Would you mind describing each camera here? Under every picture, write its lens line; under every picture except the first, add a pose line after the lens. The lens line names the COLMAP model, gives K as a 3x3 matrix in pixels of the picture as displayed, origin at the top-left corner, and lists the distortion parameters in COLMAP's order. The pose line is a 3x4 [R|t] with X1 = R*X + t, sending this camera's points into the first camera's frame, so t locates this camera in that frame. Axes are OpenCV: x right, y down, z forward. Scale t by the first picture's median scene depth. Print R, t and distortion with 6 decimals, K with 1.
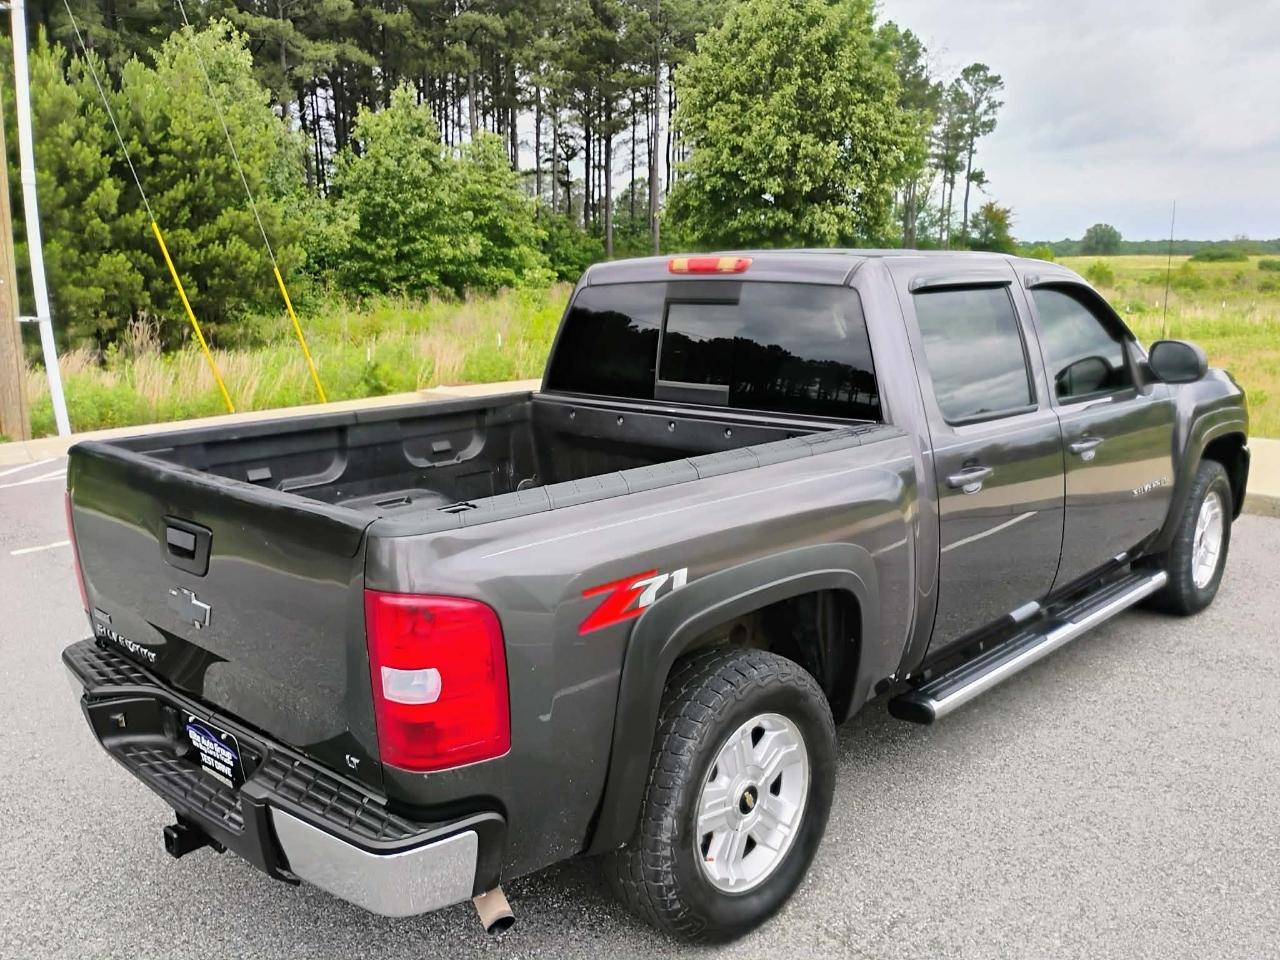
lens RADIAL K [[1112.0, 0, 701.8], [0, 1112.0, 479.5], [0, 0, 1]] dist [0.093326, -0.116583]
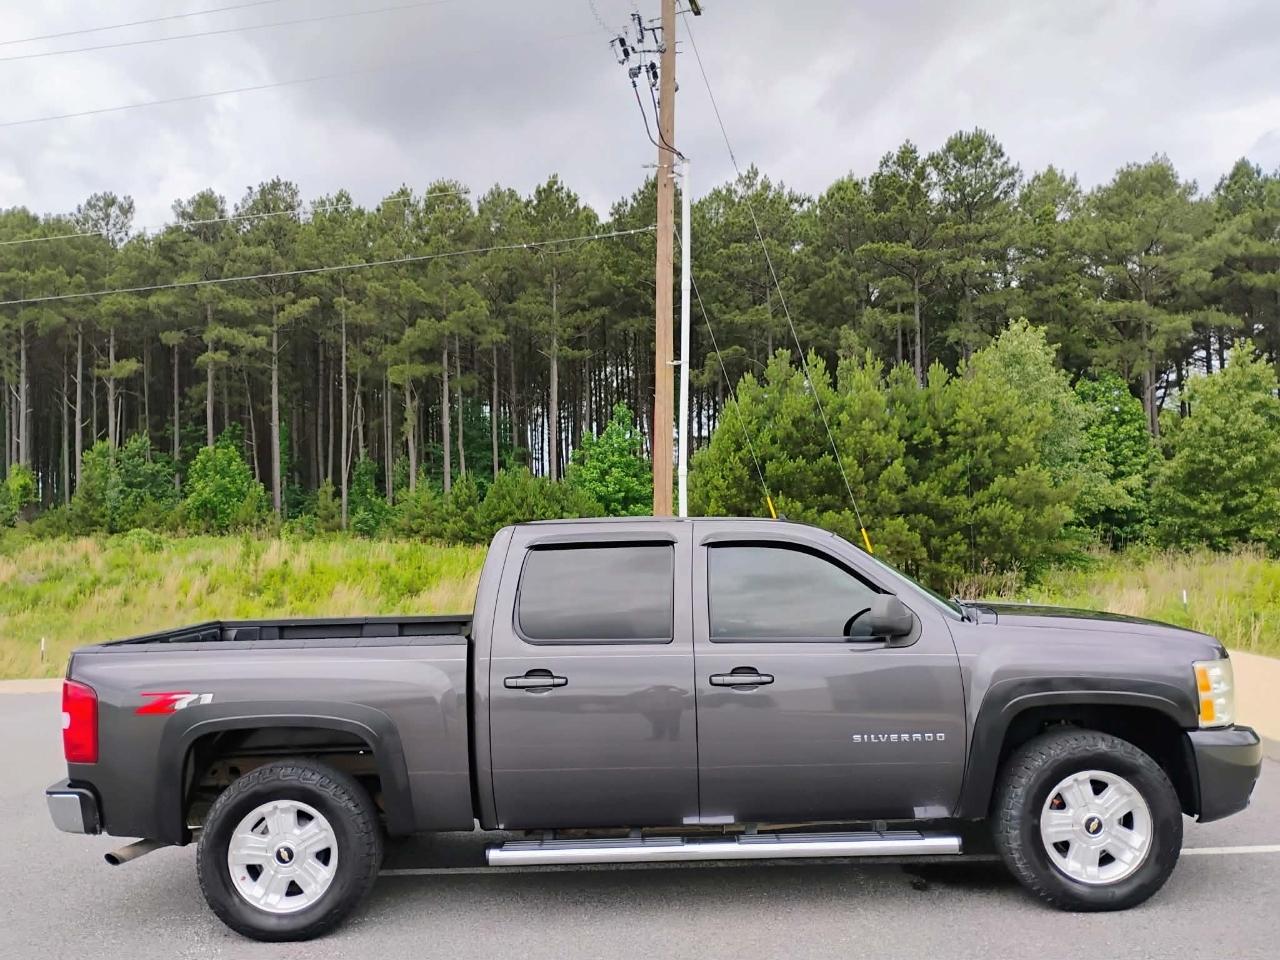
lens RADIAL K [[1065.3, 0, 634.2], [0, 1065.3, 484.6], [0, 0, 1]] dist [0.077433, -0.111162]
pose [[0.673989, -0.043105, -0.737483, 0.134941], [-0.121748, 0.978164, -0.168439, -0.003280], [0.728640, 0.203313, 0.654024, 0.020410]]
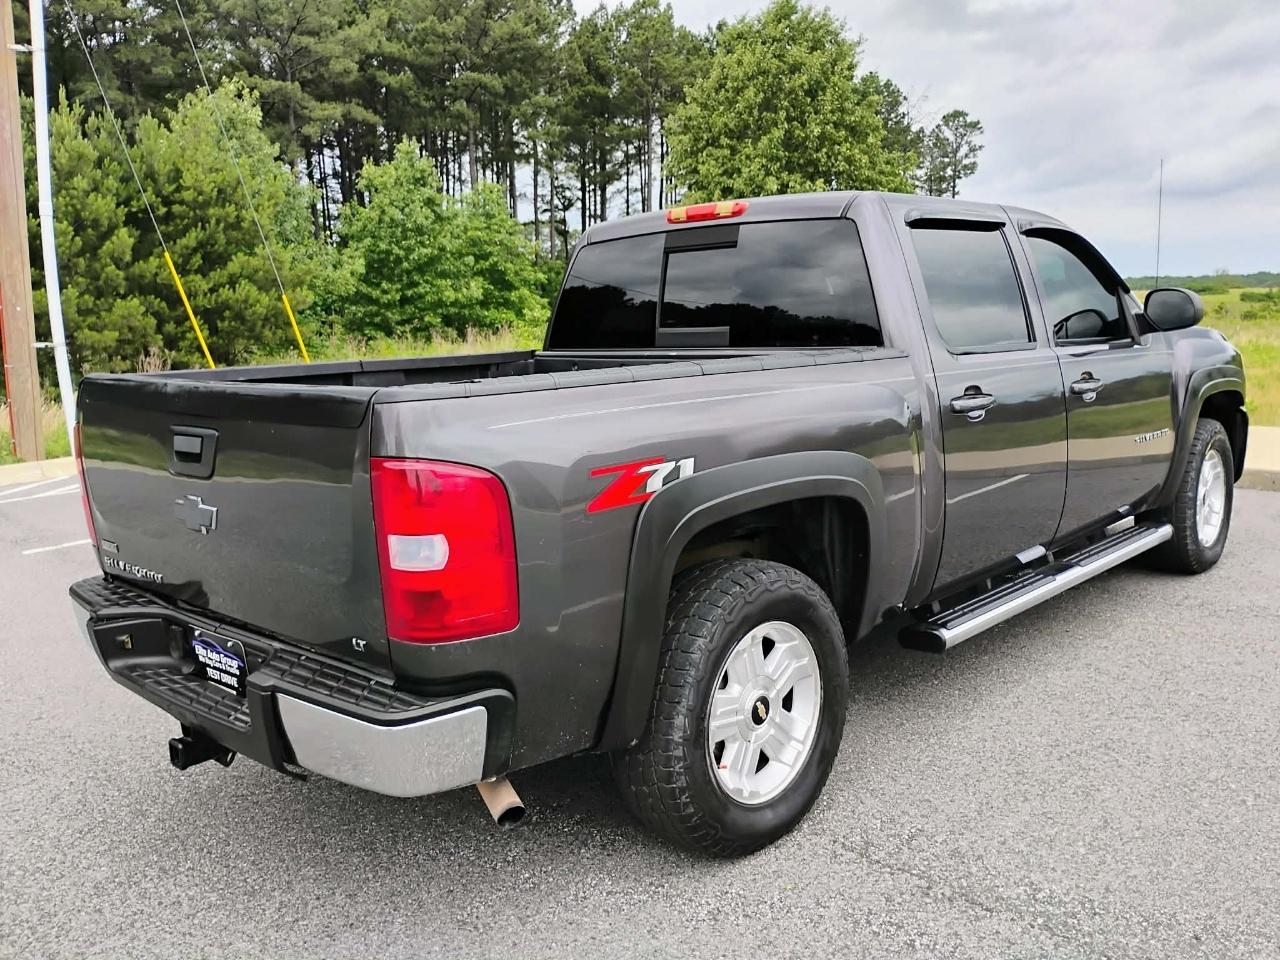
lens RADIAL K [[1091.9, 0, 687.9], [0, 1091.9, 448.5], [0, 0, 1]] dist [0.095316, -0.124761]
pose [[0.999687, -0.022814, -0.010304, -0.000586], [0.022133, 0.997830, -0.062004, 0.010019], [0.011696, 0.061756, 0.998023, 0.001883]]
